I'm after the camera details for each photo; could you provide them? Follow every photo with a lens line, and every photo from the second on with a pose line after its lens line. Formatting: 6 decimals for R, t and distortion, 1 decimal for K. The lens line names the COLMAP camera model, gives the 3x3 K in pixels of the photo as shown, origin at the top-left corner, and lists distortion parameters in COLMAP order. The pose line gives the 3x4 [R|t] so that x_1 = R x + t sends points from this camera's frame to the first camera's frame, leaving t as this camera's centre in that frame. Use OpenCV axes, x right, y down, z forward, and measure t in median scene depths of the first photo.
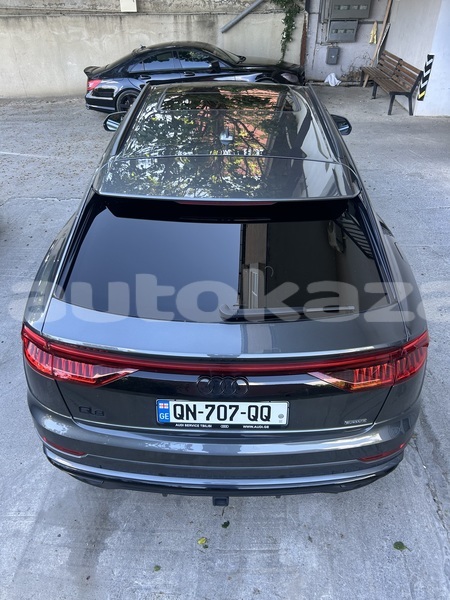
lens RADIAL K [[455.2, 0, 218.8], [0, 455.2, 298.1], [0, 0, 1]] dist [0.029150, -0.040878]
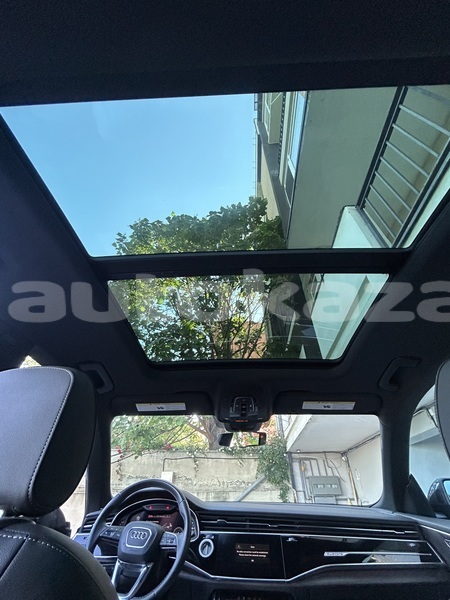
lens RADIAL K [[242.0, 0, 223.4], [0, 242.0, 300.6], [0, 0, 1]] dist [-0.002842, 0.000668]
pose [[0.999696, -0.007934, -0.023327, 0.009149], [-0.020554, 0.253516, -0.967113, -0.296434], [0.013587, 0.967299, 0.253276, 1.186184]]
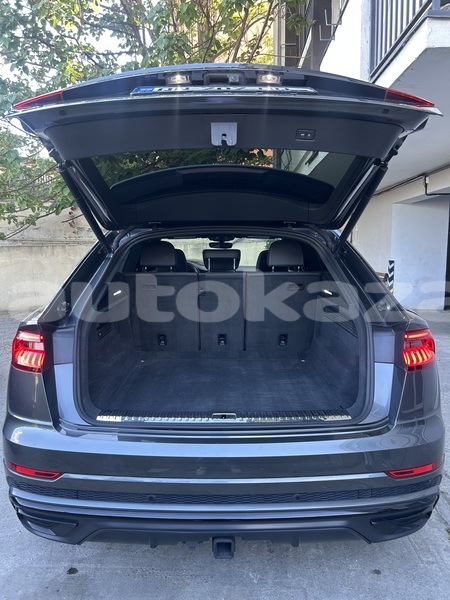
lens RADIAL K [[455.2, 0, 220.0], [0, 455.2, 294.4], [0, 0, 1]] dist [0.029150, -0.040878]
pose [[0.999720, -0.007693, 0.022392, -0.014367], [0.017628, 0.873212, -0.487022, 0.372684], [-0.015806, 0.487280, 0.873103, 0.082251]]
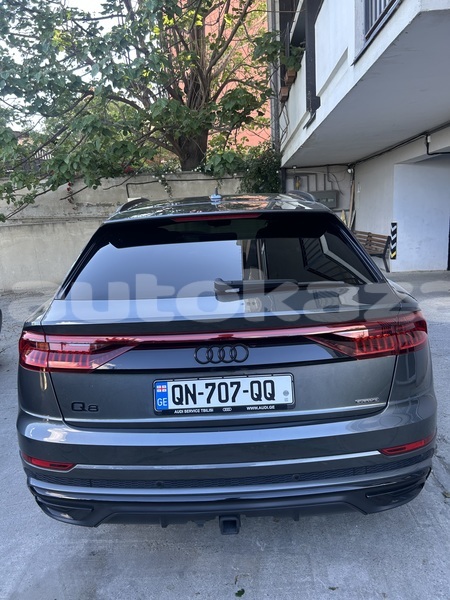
lens RADIAL K [[455.2, 0, 220.0], [0, 455.2, 299.0], [0, 0, 1]] dist [0.029150, -0.040878]
pose [[0.998358, -0.056675, 0.008308, 0.002463], [0.055057, 0.909441, -0.412171, 0.343077], [0.015804, 0.411952, 0.911068, 0.044002]]
